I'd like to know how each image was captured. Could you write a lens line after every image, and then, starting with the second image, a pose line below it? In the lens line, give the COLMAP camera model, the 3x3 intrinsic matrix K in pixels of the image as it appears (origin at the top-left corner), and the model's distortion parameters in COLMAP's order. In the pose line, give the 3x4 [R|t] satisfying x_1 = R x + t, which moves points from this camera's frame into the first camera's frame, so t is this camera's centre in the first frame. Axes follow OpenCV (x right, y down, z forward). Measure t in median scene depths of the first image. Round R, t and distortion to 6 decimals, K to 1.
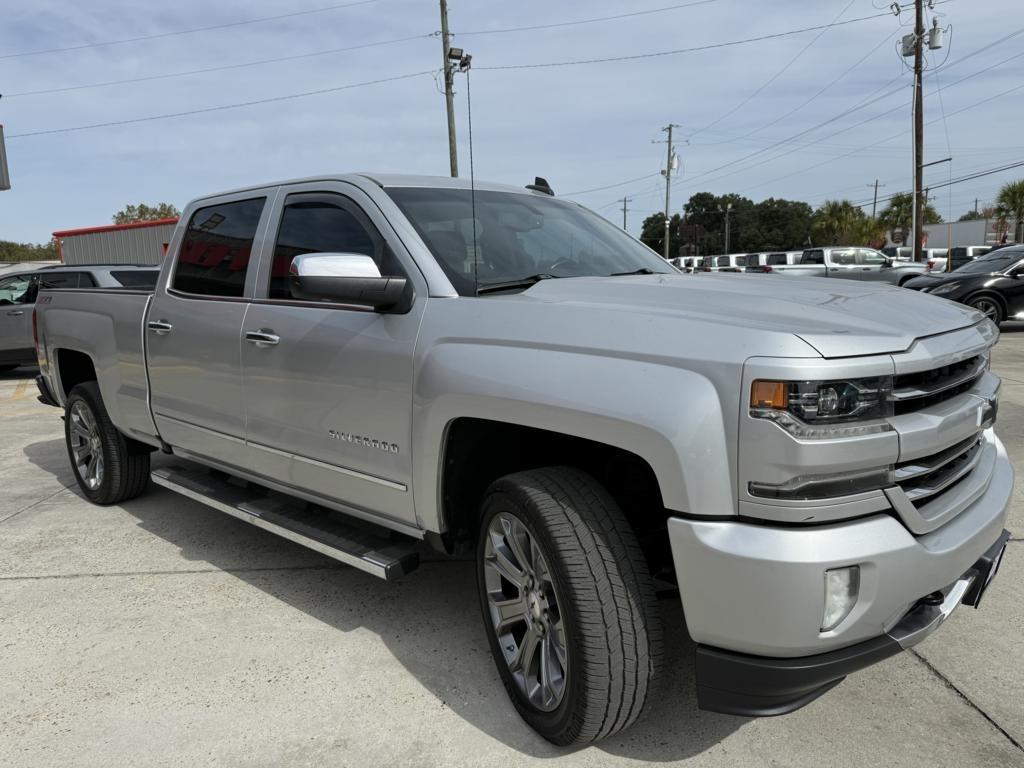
lens RADIAL K [[759.6, 0, 512.0], [0, 759.6, 384.0], [0, 0, 1]] dist [0.000431, -0.013344]
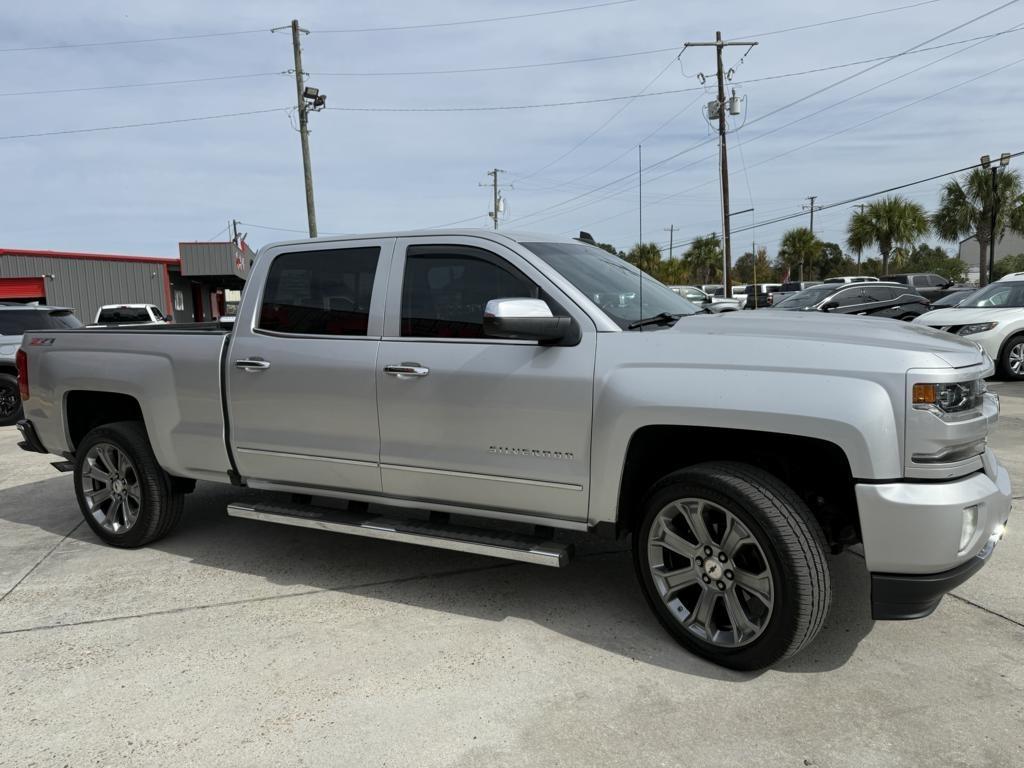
lens RADIAL K [[751.8, 0, 518.7], [0, 751.8, 390.2], [0, 0, 1]] dist [0.051181, -0.087950]
pose [[0.967121, -0.032850, 0.252185, -0.307888], [0.042407, 0.998570, -0.032555, 0.008569], [-0.250755, 0.042179, 0.967131, -0.088126]]
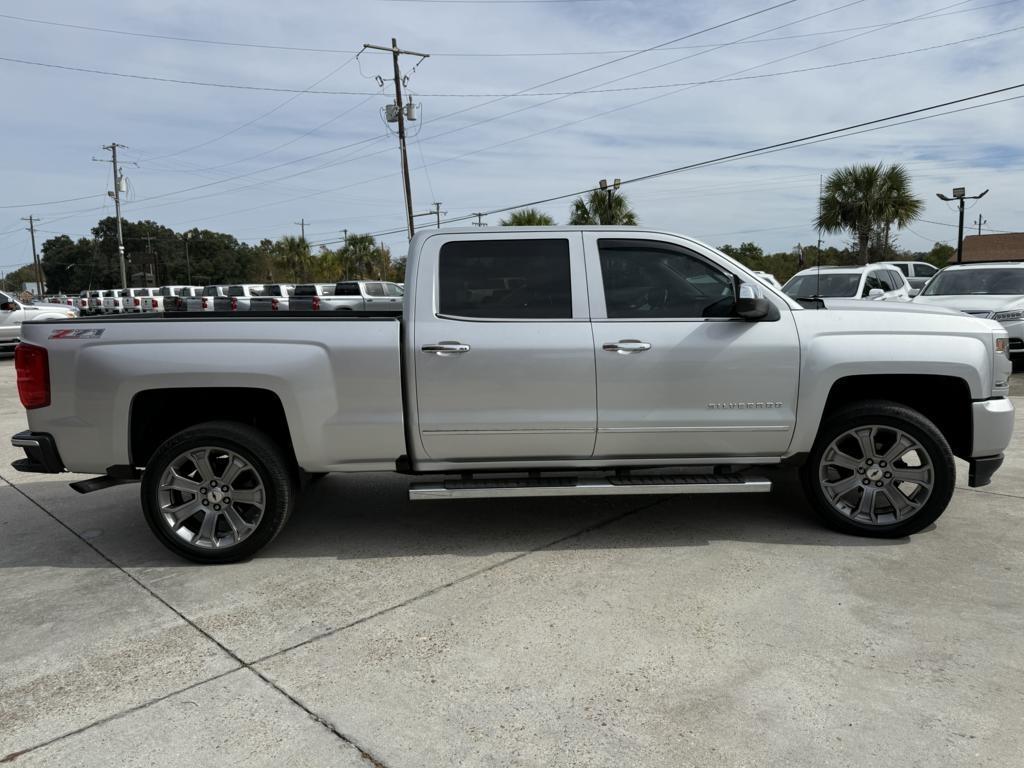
lens RADIAL K [[741.3, 0, 535.5], [0, 741.3, 388.6], [0, 0, 1]] dist [0.118738, -0.188662]
pose [[0.699483, -0.084412, 0.709647, -0.945165], [0.107860, 0.994094, 0.011932, -0.014405], [-0.706463, 0.068196, 0.704456, 0.134665]]
